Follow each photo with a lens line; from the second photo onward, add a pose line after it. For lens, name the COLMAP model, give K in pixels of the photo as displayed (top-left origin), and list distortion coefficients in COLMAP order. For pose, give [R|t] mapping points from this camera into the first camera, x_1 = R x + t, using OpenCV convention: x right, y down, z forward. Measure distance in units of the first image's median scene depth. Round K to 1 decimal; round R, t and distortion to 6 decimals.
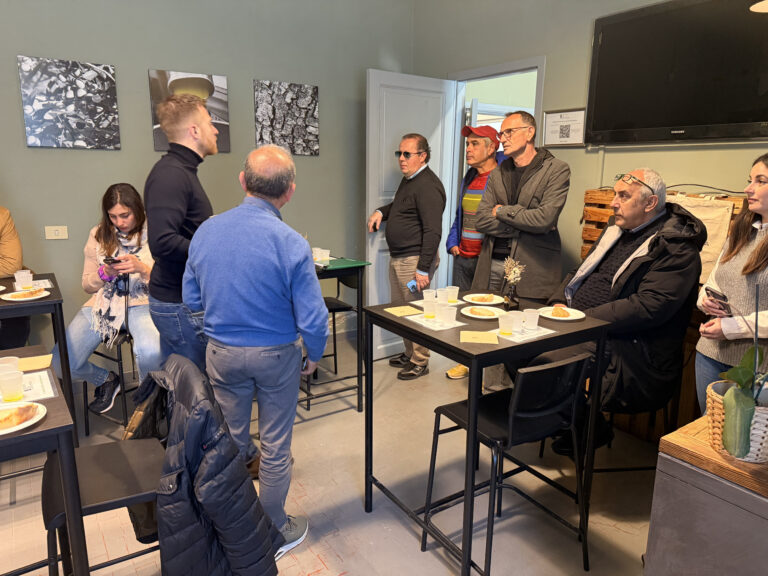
lens RADIAL K [[542.9, 0, 383.0], [0, 542.9, 289.4], [0, 0, 1]] dist [0.067397, -0.080383]
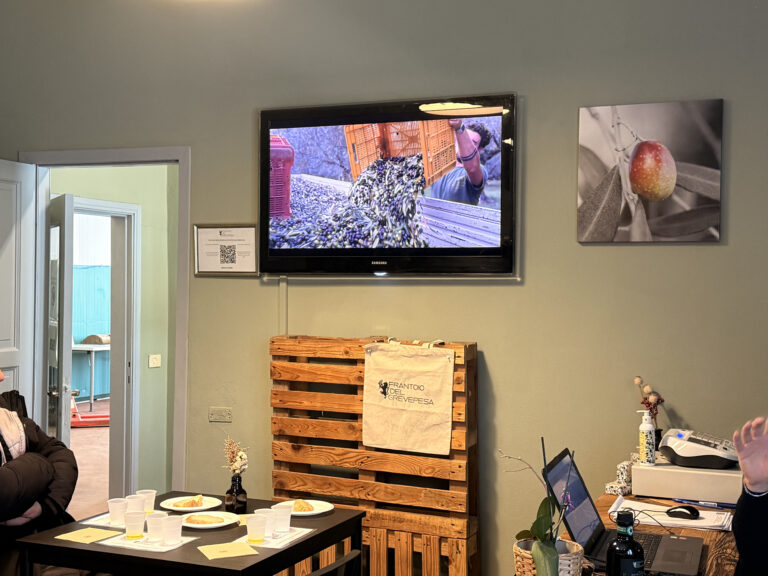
lens RADIAL K [[1049.9, 0, 389.9], [0, 1049.9, 283.0], [0, 0, 1]] dist [0.120678, -0.079484]
pose [[0.838252, -0.002854, 0.545275, -0.316504], [0.118475, 0.977051, -0.177018, 0.011367], [-0.532256, 0.212988, 0.819353, -0.274004]]
